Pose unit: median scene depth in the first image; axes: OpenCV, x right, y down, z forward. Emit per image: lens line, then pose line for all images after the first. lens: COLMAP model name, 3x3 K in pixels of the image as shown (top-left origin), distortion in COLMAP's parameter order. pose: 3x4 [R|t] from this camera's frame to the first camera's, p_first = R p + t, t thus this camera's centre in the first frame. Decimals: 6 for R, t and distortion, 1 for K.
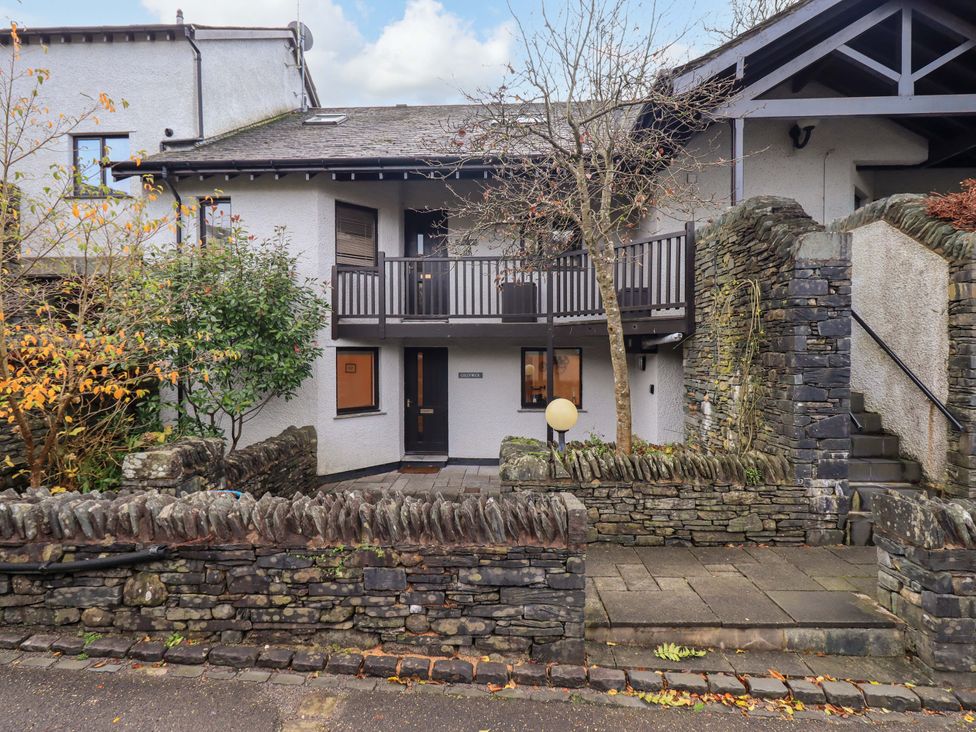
lens RADIAL K [[509.9, 0, 491.5], [0, 509.9, 361.2], [0, 0, 1]] dist [0.005169, -0.001549]
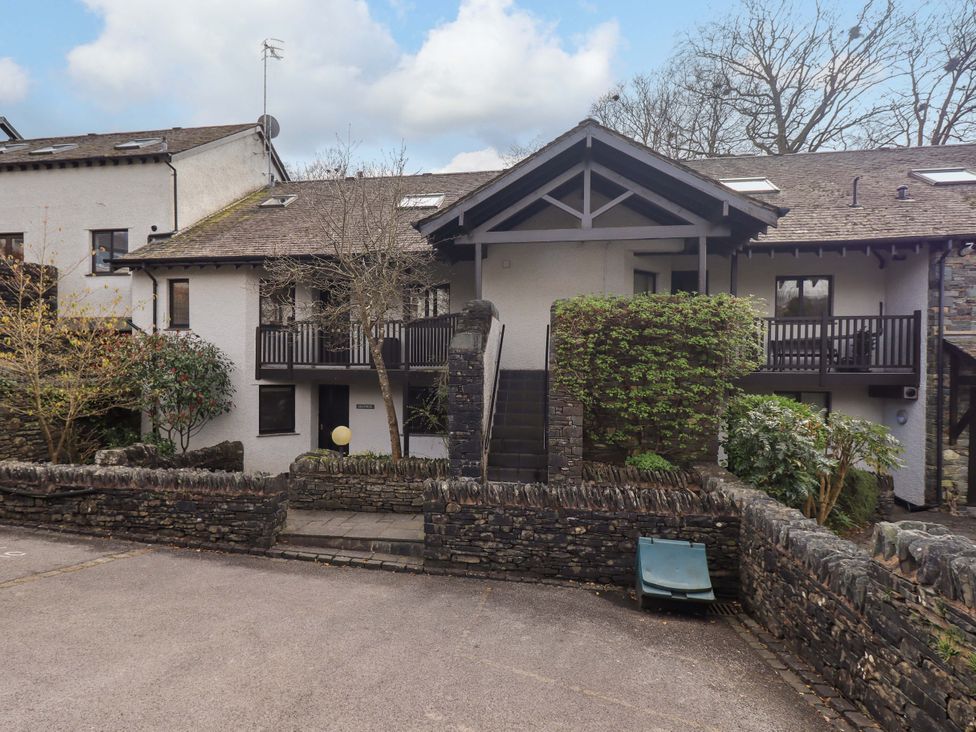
lens RADIAL K [[581.5, 0, 487.9], [0, 581.5, 379.3], [0, 0, 1]] dist [0.004760, -0.001368]
pose [[0.991664, 0.014885, -0.127987, 0.534091], [-0.015404, 0.999877, -0.003066, -0.049888], [0.127926, 0.005012, 0.991771, -0.507263]]
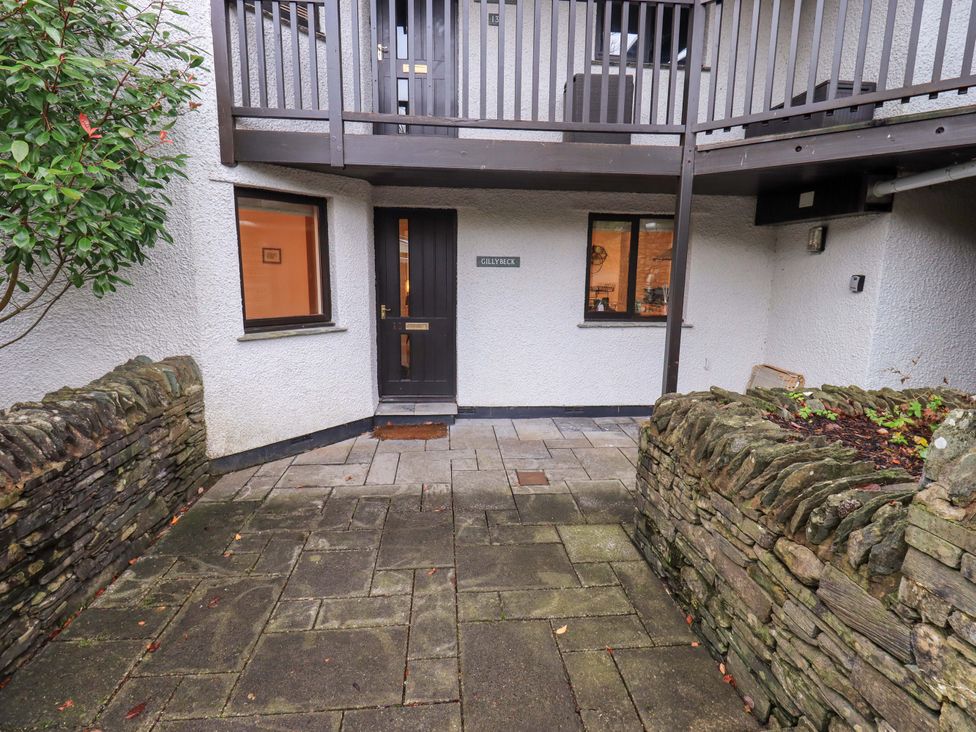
lens RADIAL K [[489.4, 0, 489.1], [0, 489.4, 354.3], [0, 0, 1]] dist [0.001177, -0.000334]
pose [[0.990339, -0.008478, 0.138409, -0.146144], [-0.011544, 0.989623, 0.143221, 0.059650], [-0.138187, -0.143435, 0.979965, 0.538941]]
